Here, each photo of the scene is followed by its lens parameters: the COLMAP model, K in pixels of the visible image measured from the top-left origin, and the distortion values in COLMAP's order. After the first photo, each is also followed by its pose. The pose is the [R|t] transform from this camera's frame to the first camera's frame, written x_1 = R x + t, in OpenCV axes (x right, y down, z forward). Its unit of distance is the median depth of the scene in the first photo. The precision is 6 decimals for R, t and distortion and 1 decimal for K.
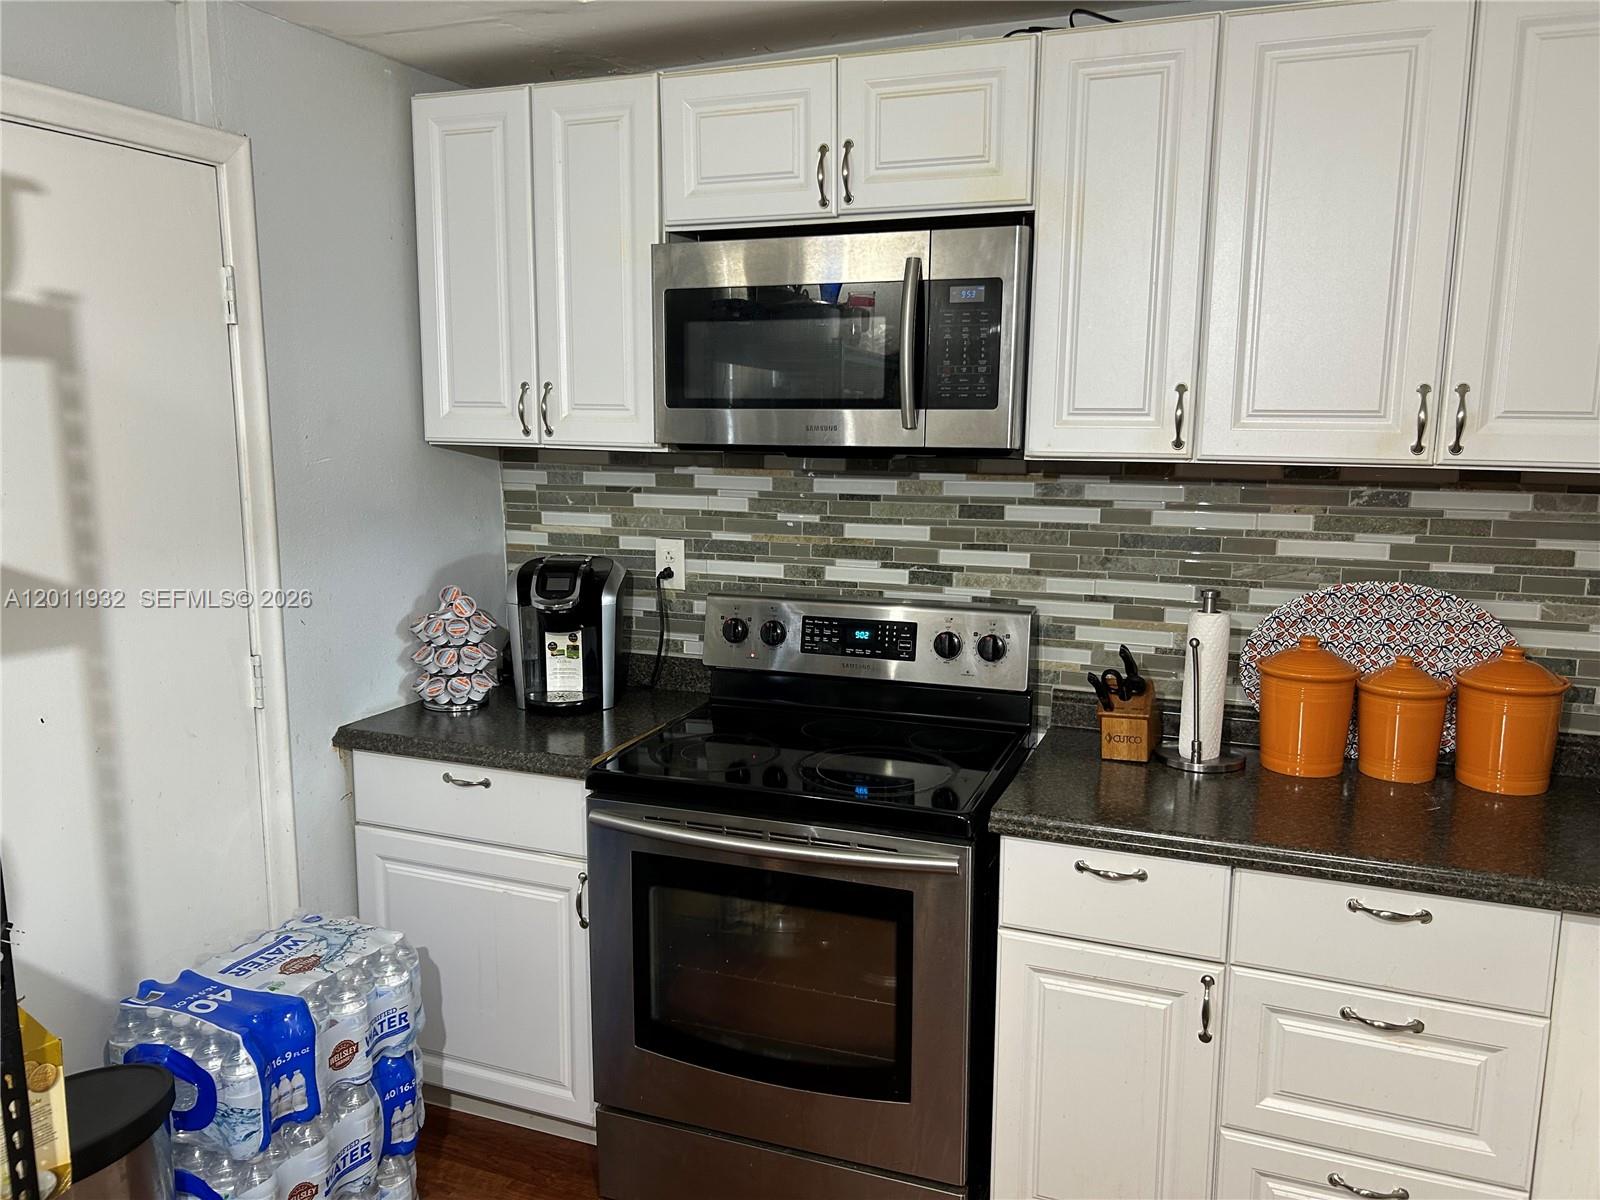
lens RADIAL K [[1228.8, 0, 800.0], [0, 1228.8, 600.0], [0, 0, 1]] dist [0.025424, -0.000904]
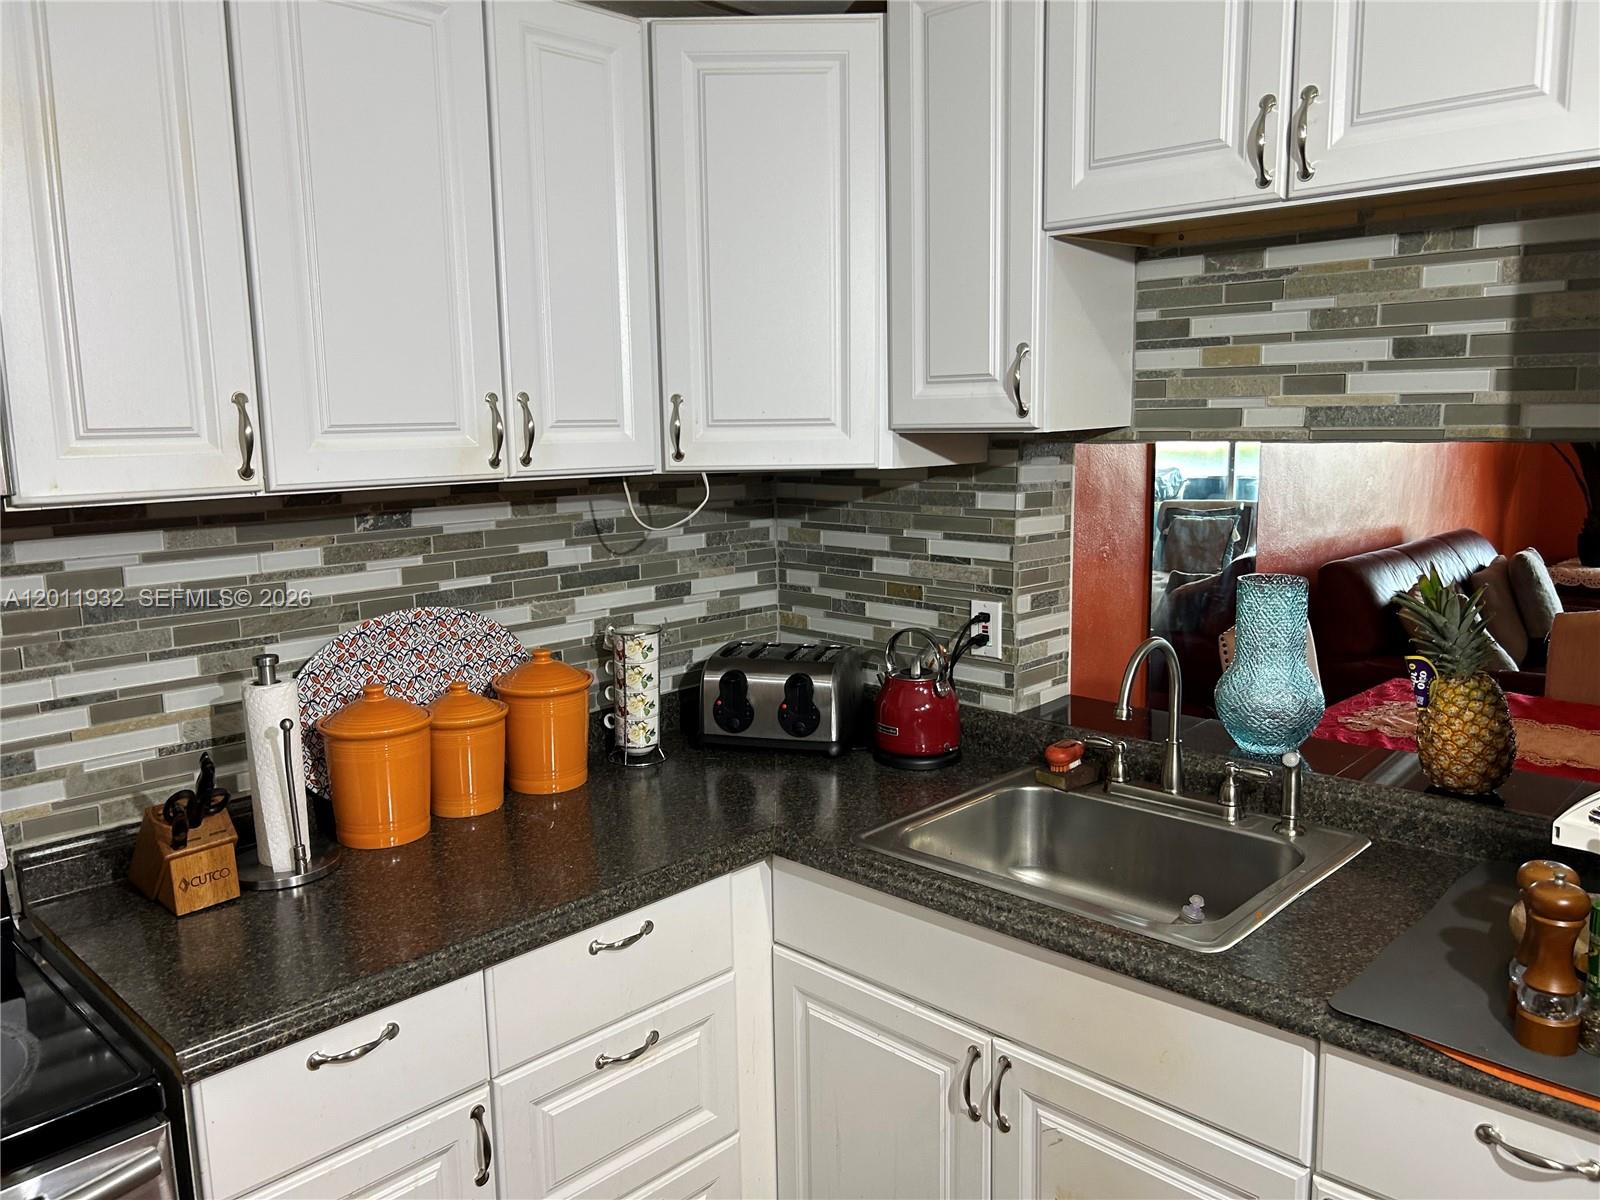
lens RADIAL K [[1228.8, 0, 800.0], [0, 1228.8, 600.0], [0, 0, 1]] dist [0.025424, -0.000904]
pose [[0.382744, -0.157565, 0.910319, -0.248953], [0.164667, 0.981206, 0.100600, -0.066491], [-0.909061, 0.111395, 0.401496, 0.373650]]
